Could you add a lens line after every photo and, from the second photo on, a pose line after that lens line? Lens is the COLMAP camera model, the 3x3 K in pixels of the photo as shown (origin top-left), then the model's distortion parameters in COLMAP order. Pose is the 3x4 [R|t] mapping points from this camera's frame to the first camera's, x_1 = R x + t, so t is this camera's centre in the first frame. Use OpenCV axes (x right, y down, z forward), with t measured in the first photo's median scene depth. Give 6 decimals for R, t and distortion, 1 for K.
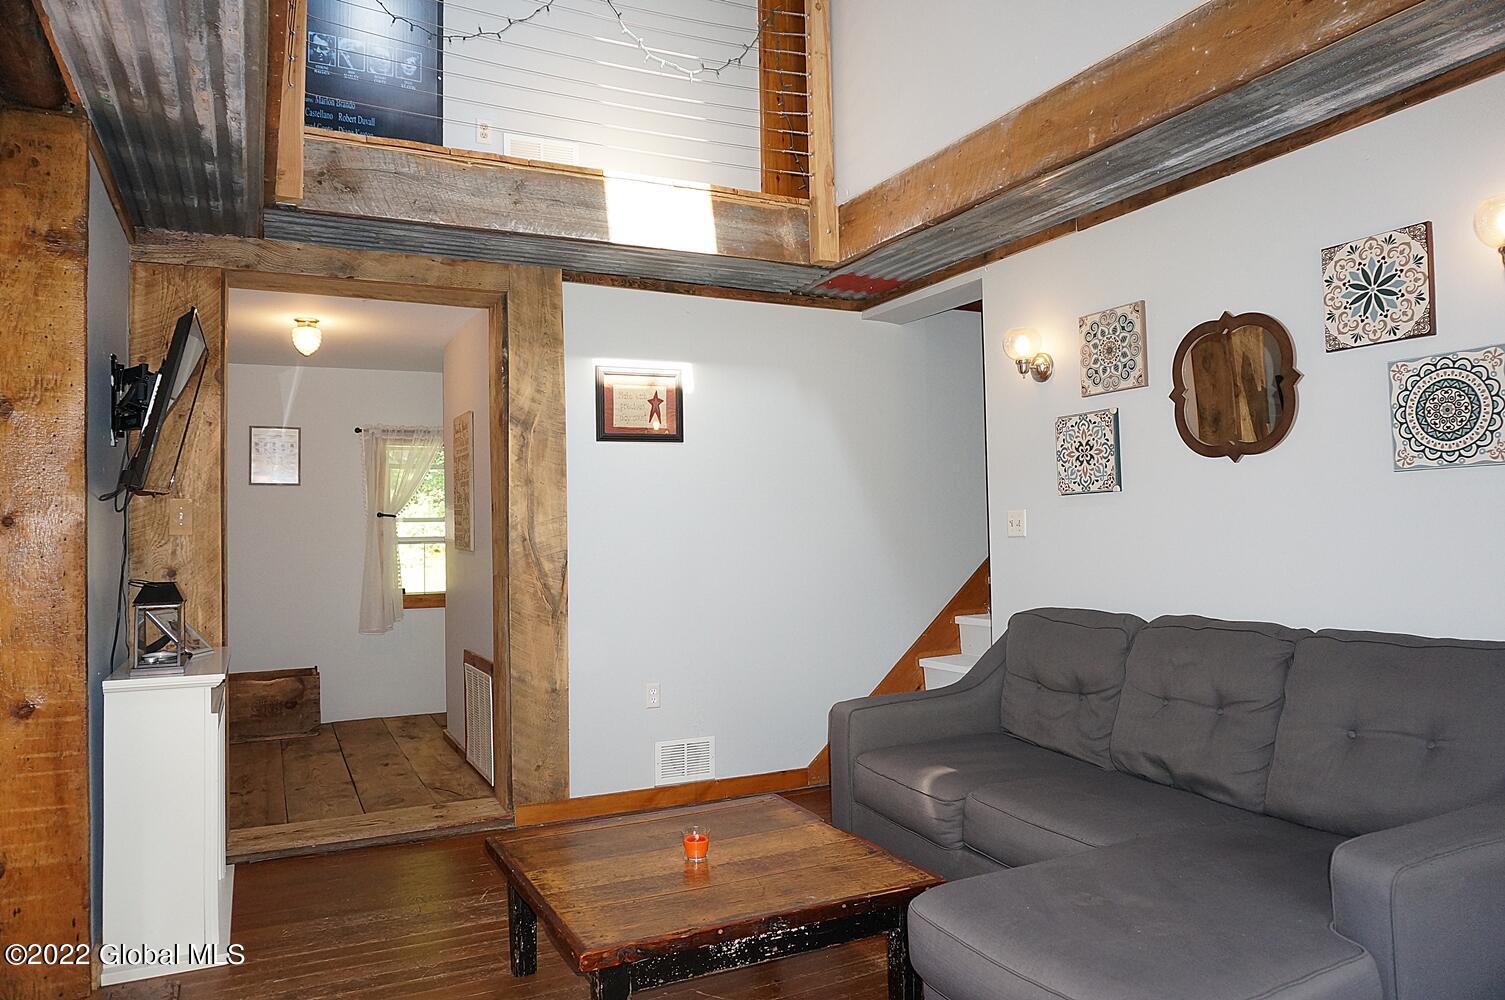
lens RADIAL K [[1002.9, 0, 756.0], [0, 1002.9, 503.5], [0, 0, 1]] dist [-0.042432, 0.030799]
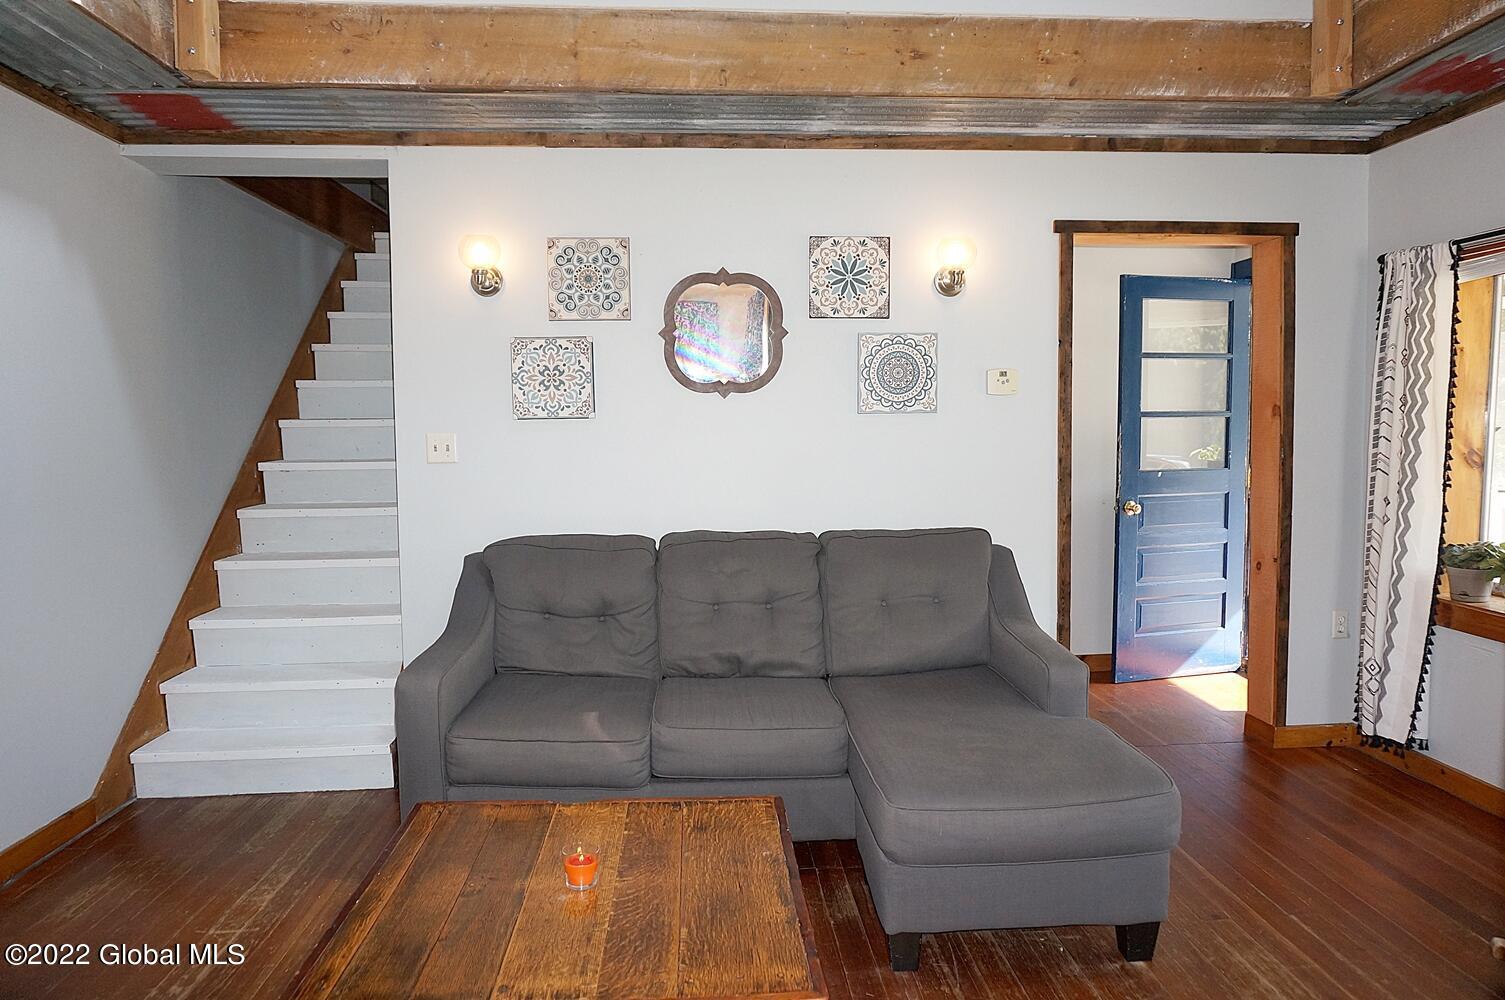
lens RADIAL K [[1002.9, 0, 756.0], [0, 1002.9, 503.5], [0, 0, 1]] dist [-0.042432, 0.030799]
pose [[0.391059, -0.051154, 0.918943, -0.650749], [-0.025244, 0.997482, 0.066269, 0.003597], [-0.920019, -0.049113, 0.388783, 0.540260]]
